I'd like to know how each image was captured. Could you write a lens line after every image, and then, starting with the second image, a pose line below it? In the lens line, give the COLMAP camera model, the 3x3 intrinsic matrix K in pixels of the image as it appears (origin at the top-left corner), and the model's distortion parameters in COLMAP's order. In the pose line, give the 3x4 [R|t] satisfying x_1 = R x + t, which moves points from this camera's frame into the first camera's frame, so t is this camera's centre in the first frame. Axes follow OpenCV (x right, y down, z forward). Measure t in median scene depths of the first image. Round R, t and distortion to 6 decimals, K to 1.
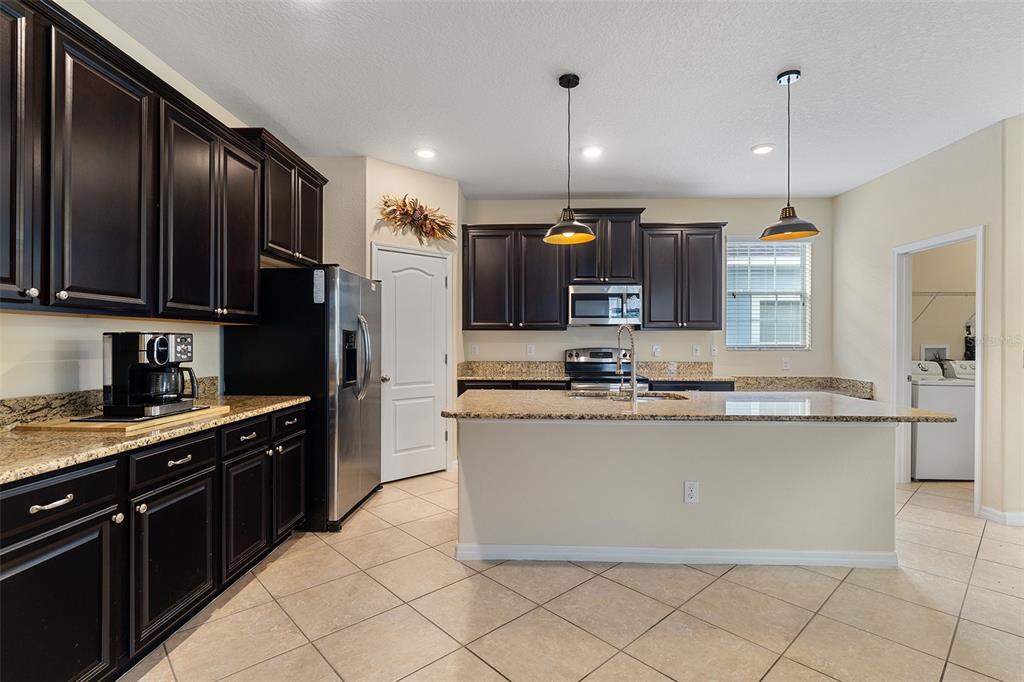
lens RADIAL K [[489.7, 0, 512.0], [0, 489.7, 341.0], [0, 0, 1]] dist [-0.002678, -0.000502]
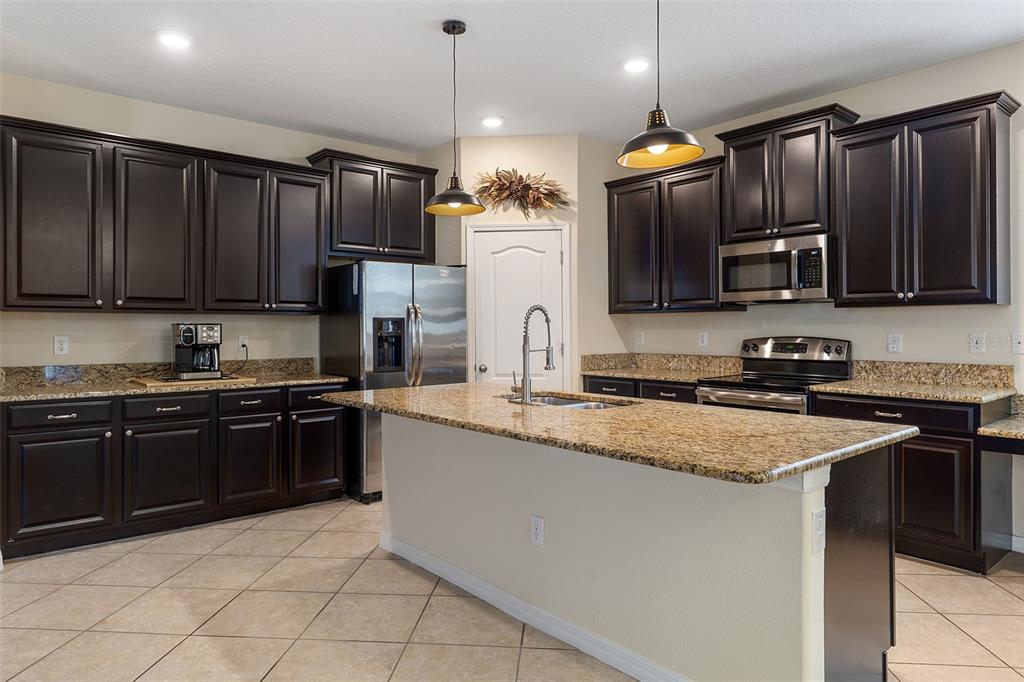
lens RADIAL K [[648.0, 0, 512.4], [0, 648.0, 327.8], [0, 0, 1]] dist [0.002272, -0.000985]
pose [[0.673112, -0.004900, -0.739524, 0.918745], [0.005631, 0.999983, -0.001501, 0.002484], [0.739519, -0.003154, 0.673129, 0.268850]]
